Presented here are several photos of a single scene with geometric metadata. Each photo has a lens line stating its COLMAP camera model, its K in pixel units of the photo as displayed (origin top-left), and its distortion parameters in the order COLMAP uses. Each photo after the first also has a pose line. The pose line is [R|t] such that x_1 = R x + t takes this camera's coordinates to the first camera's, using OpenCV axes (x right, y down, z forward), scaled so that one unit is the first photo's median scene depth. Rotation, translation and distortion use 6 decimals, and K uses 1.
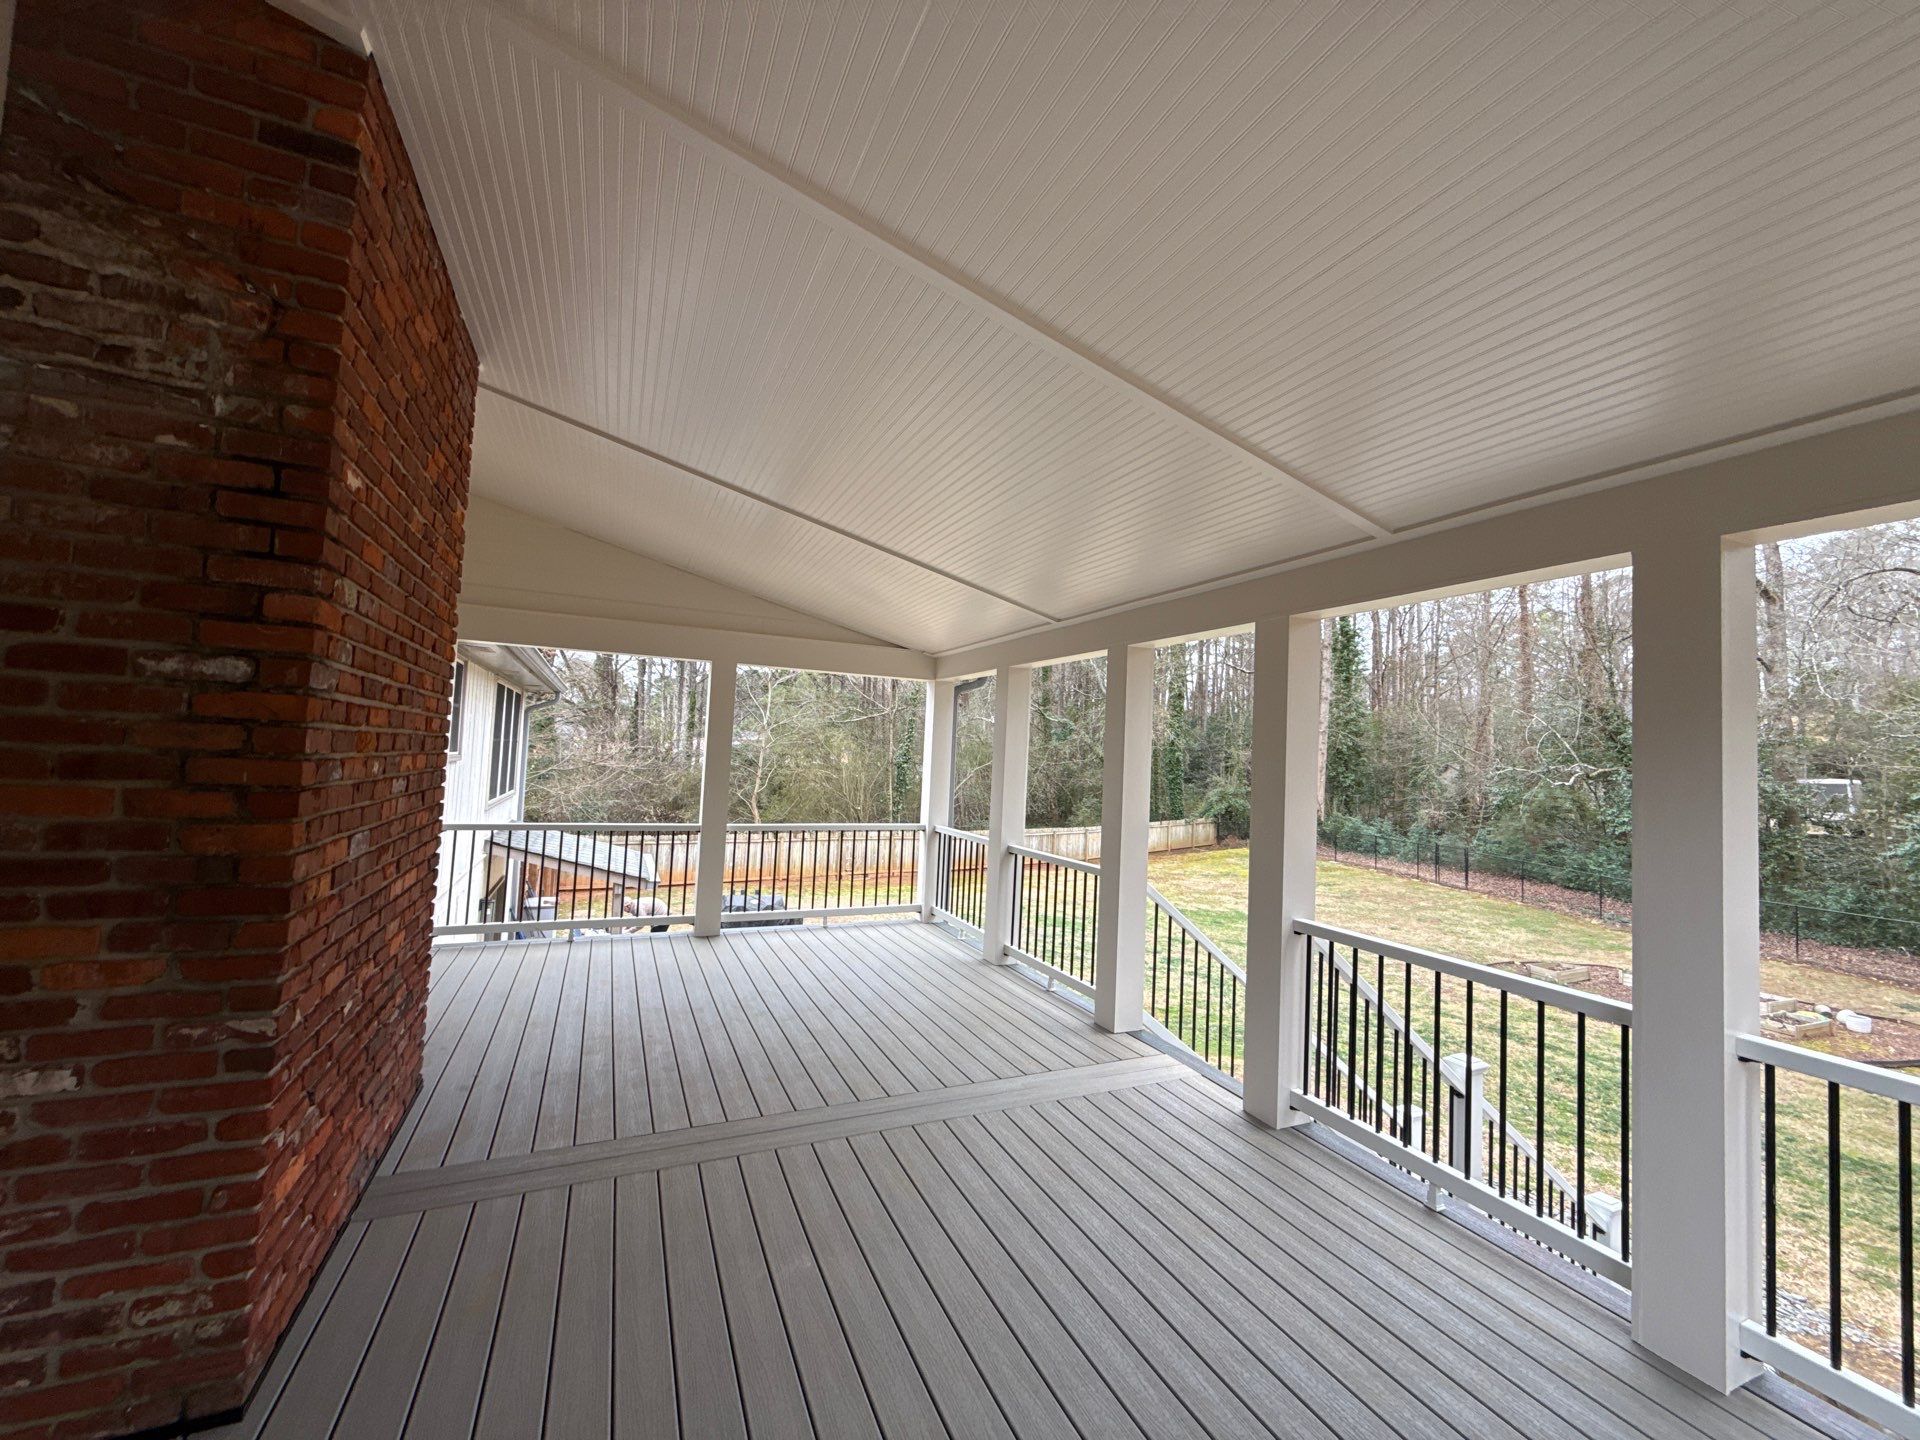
lens RADIAL K [[755.2, 0, 937.9], [0, 755.2, 721.1], [0, 0, 1]] dist [0.002544, 0.000671]
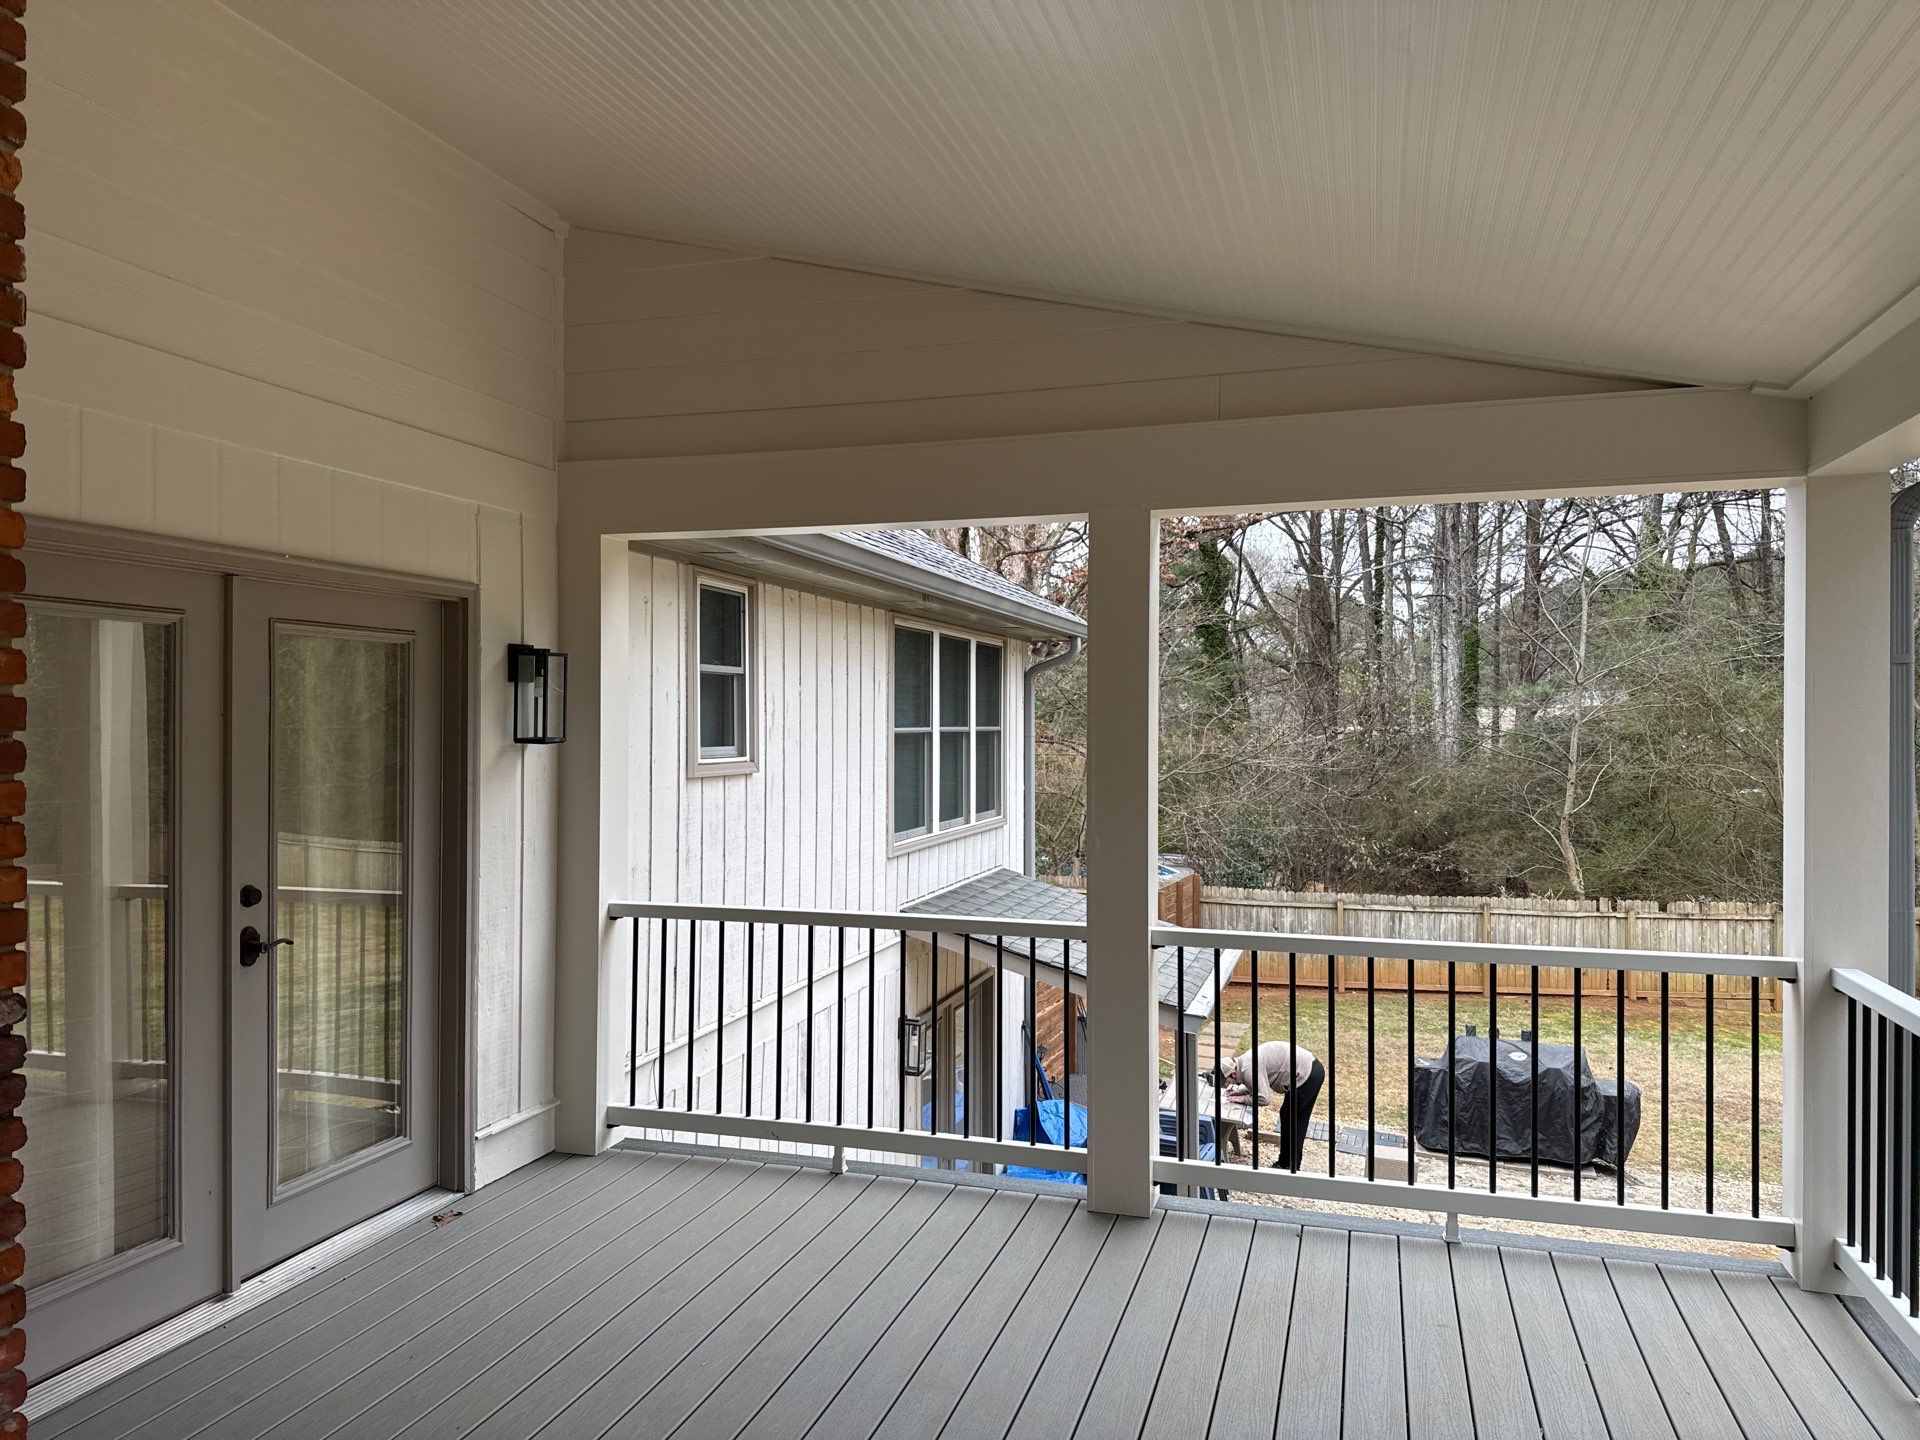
lens RADIAL K [[1311.2, 0, 960.0], [0, 1311.2, 720.0], [0, 0, 1]] dist [0.005903, 0.002083]
pose [[0.758087, -0.045956, -0.650532, 0.080487], [0.064928, 0.997877, 0.005169, 0.019905], [0.648913, -0.046156, 0.759461, 0.418736]]
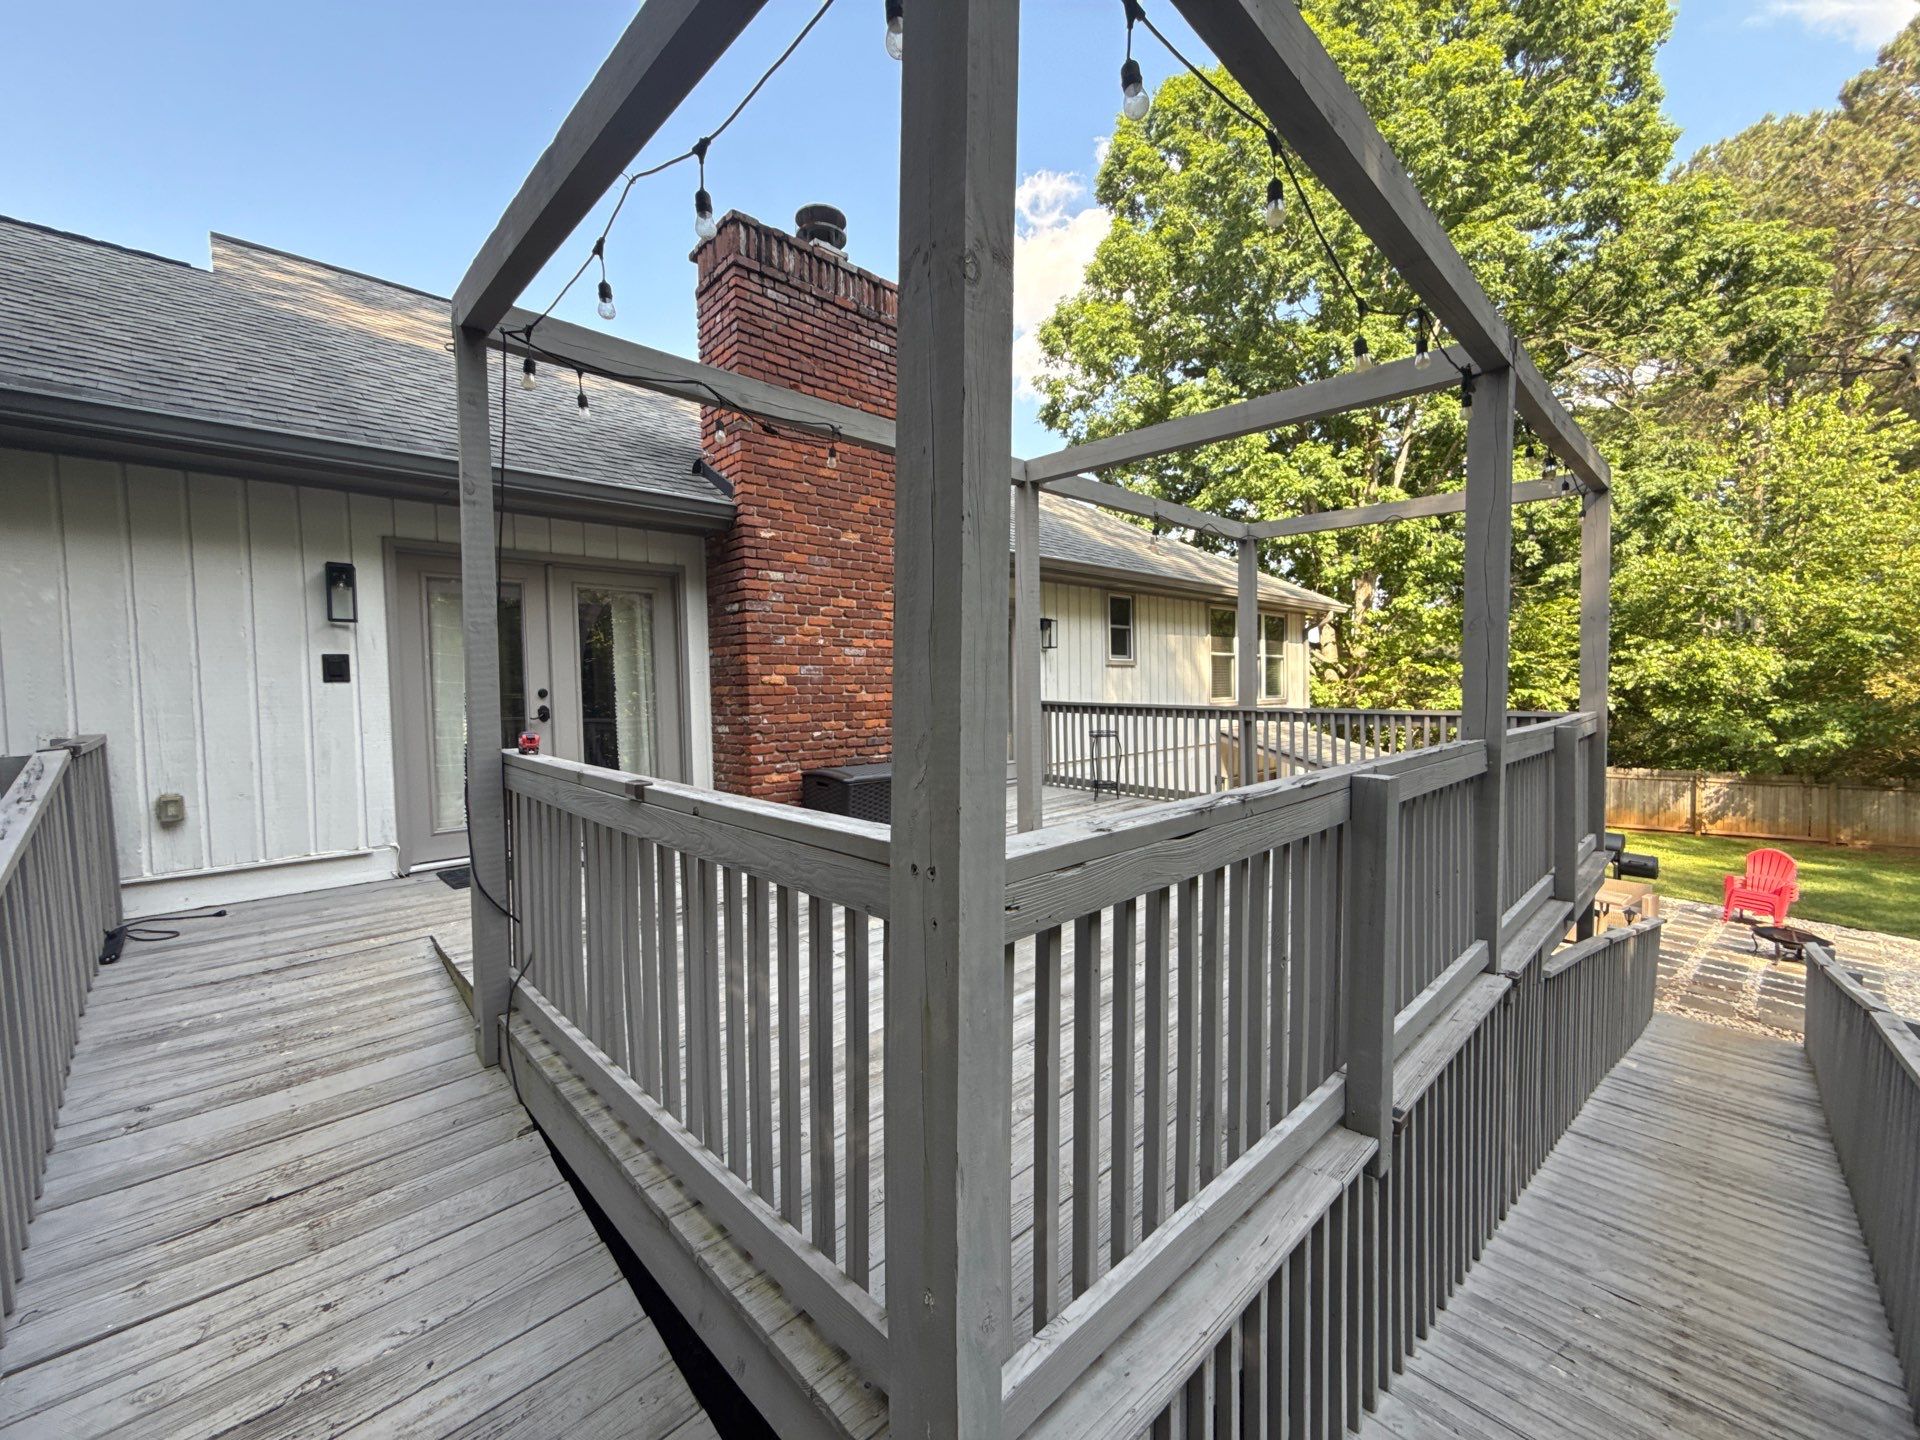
lens RADIAL K [[765.7, 0, 958.3], [0, 765.7, 720.5], [0, 0, 1]] dist [-0.001156, 0.000400]
pose [[0.347352, -0.016519, -0.937589, 0.637888], [0.079283, 0.996782, 0.011810, 0.117177], [0.934377, -0.078437, 0.347544, 0.188008]]
